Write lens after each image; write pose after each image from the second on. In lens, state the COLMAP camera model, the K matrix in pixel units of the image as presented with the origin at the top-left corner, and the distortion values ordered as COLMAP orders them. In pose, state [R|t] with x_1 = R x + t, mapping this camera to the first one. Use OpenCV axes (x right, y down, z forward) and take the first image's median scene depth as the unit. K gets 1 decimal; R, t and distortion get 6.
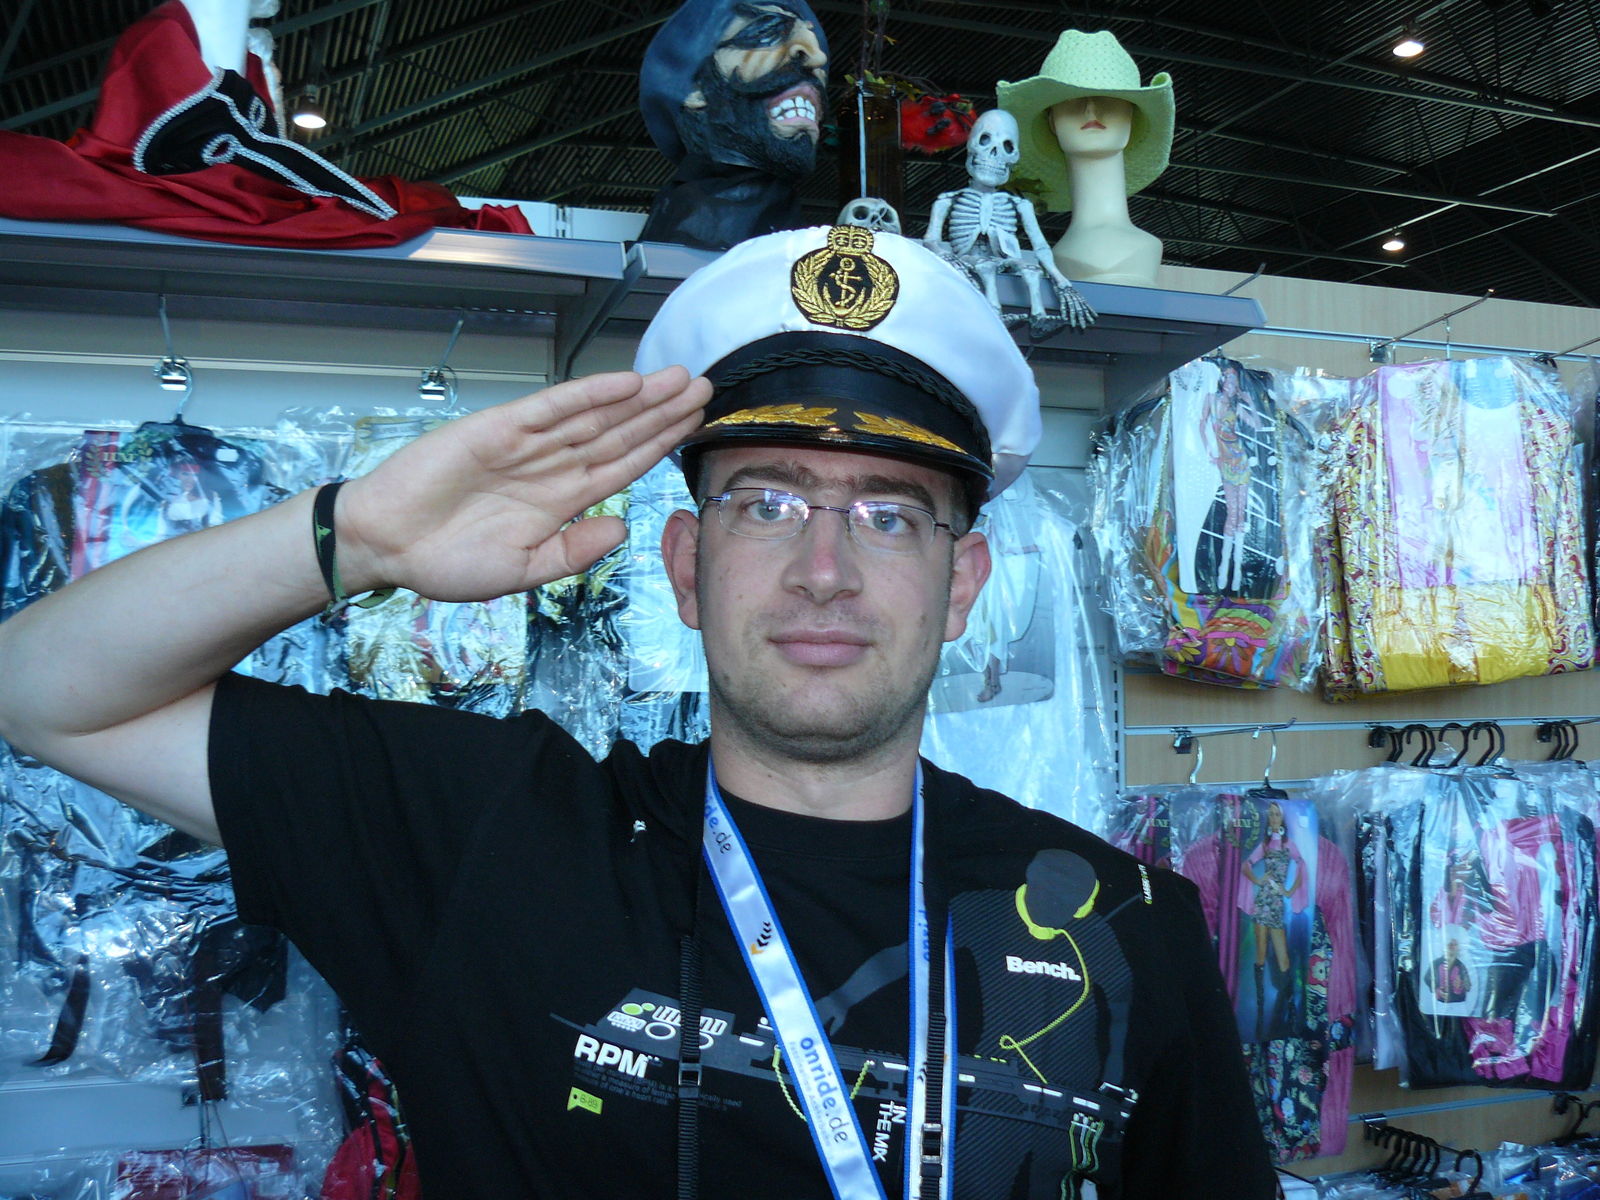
lens RADIAL K [[1685.6, 0, 800.0], [0, 1685.6, 600.0], [0, 0, 1]] dist [-0.212700, 0.233611]
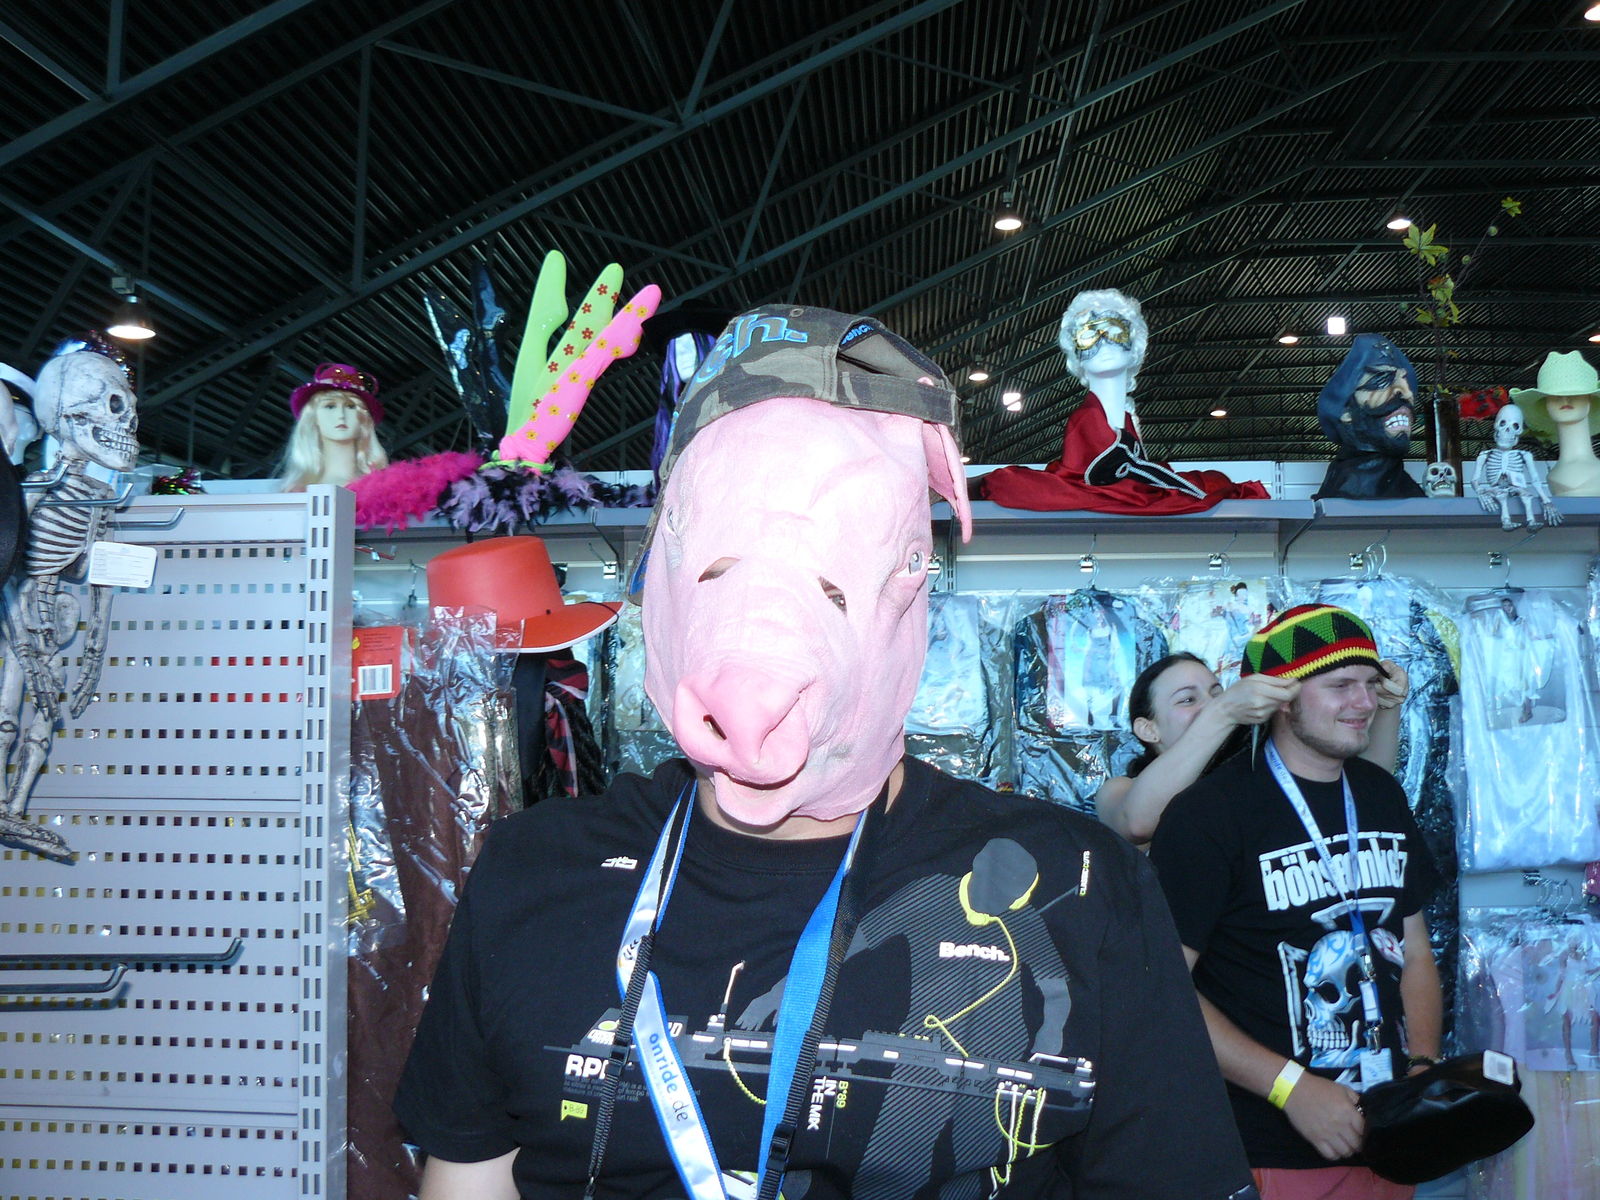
lens RADIAL K [[1685.6, 0, 800.0], [0, 1685.6, 600.0], [0, 0, 1]] dist [-0.212700, 0.233611]
pose [[0.919049, -0.031309, -0.392898, 0.097513], [0.020654, 0.999296, -0.031318, -0.035160], [0.393602, 0.020668, 0.919049, -1.000368]]
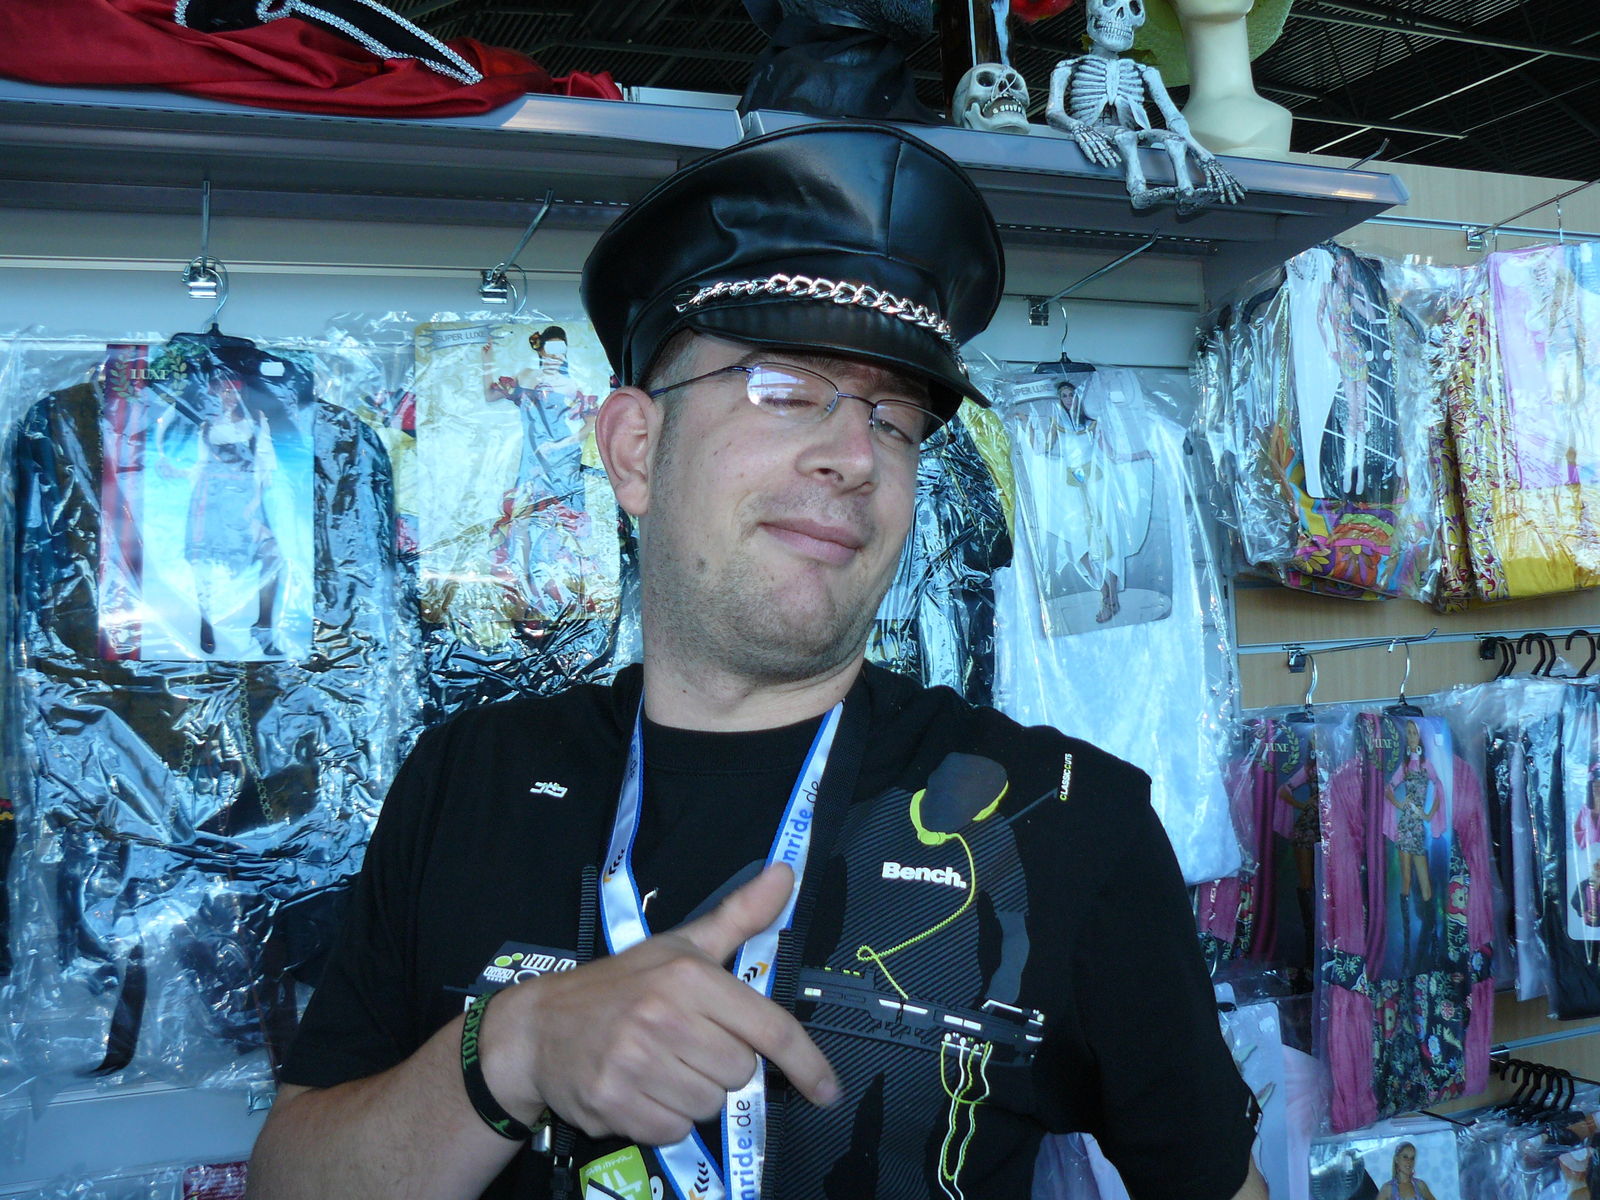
lens RADIAL K [[1691.6, 0, 800.0], [0, 1691.6, 600.0], [0, 0, 1]] dist [-0.193846, 0.191742]
pose [[0.998229, -0.034384, 0.048553, -0.110213], [0.032756, 0.998887, 0.033924, 0.013138], [-0.049665, -0.032274, 0.998244, 0.099938]]
